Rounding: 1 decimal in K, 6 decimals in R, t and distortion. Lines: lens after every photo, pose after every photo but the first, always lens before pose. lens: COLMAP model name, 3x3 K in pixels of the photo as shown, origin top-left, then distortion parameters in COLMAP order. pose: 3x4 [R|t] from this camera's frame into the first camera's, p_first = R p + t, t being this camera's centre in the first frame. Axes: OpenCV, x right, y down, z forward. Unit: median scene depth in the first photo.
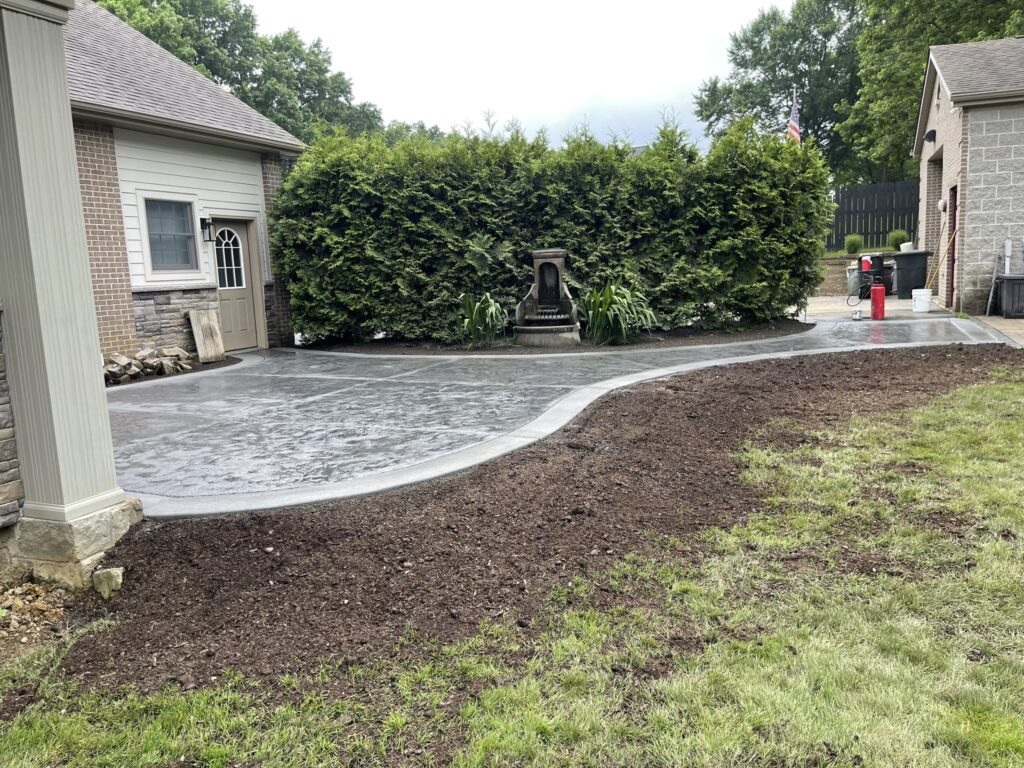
lens RADIAL K [[774.0, 0, 504.8], [0, 774.0, 384.1], [0, 0, 1]] dist [0.012476, -0.007667]
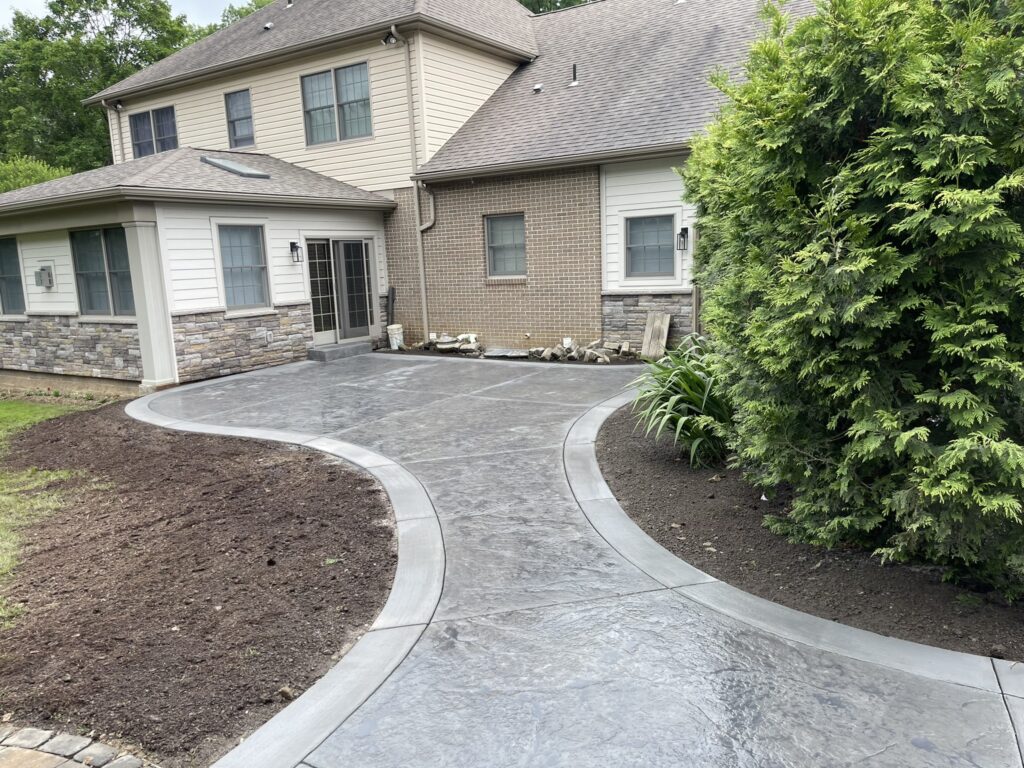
lens RADIAL K [[774.0, 0, 504.8], [0, 774.0, 384.1], [0, 0, 1]] dist [0.012476, -0.007667]
pose [[-0.167522, 0.214216, -0.962314, 0.773524], [-0.090978, 0.968584, 0.231449, -0.247368], [0.981662, 0.126322, -0.142770, 1.007886]]
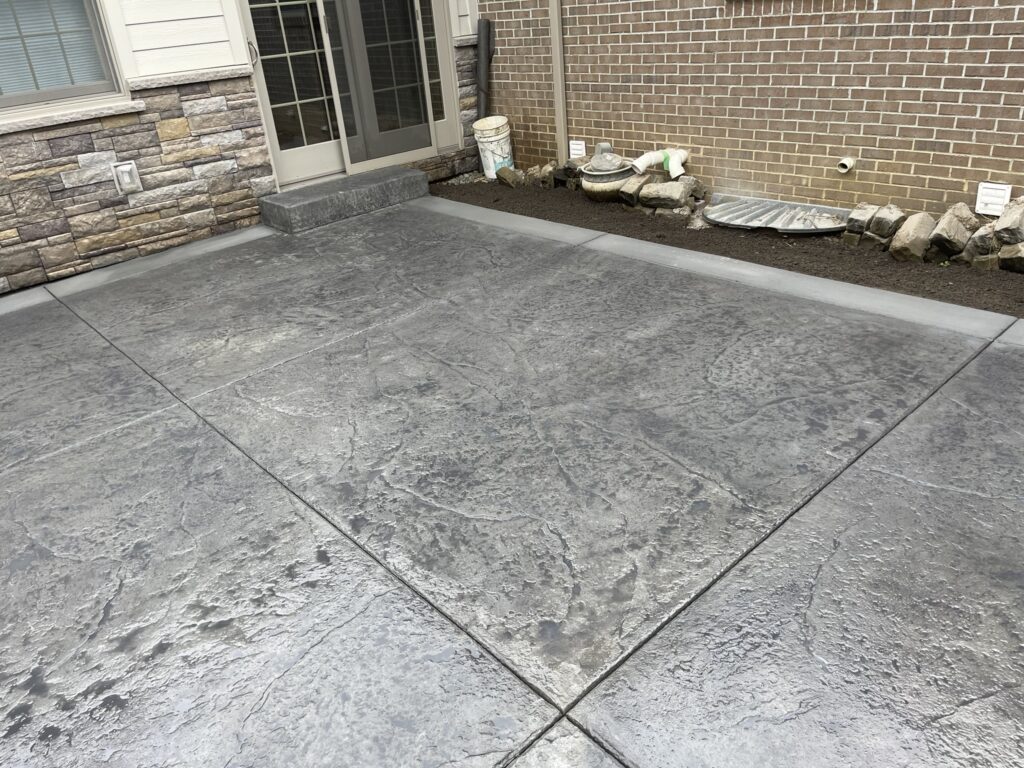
lens RADIAL K [[774.0, 0, 504.8], [0, 774.0, 384.1], [0, 0, 1]] dist [0.012476, -0.007667]
pose [[-0.398518, 0.482649, -0.779893, -0.044200], [-0.027757, 0.843598, 0.536257, -0.151254], [0.916741, 0.235355, -0.322792, 0.840471]]
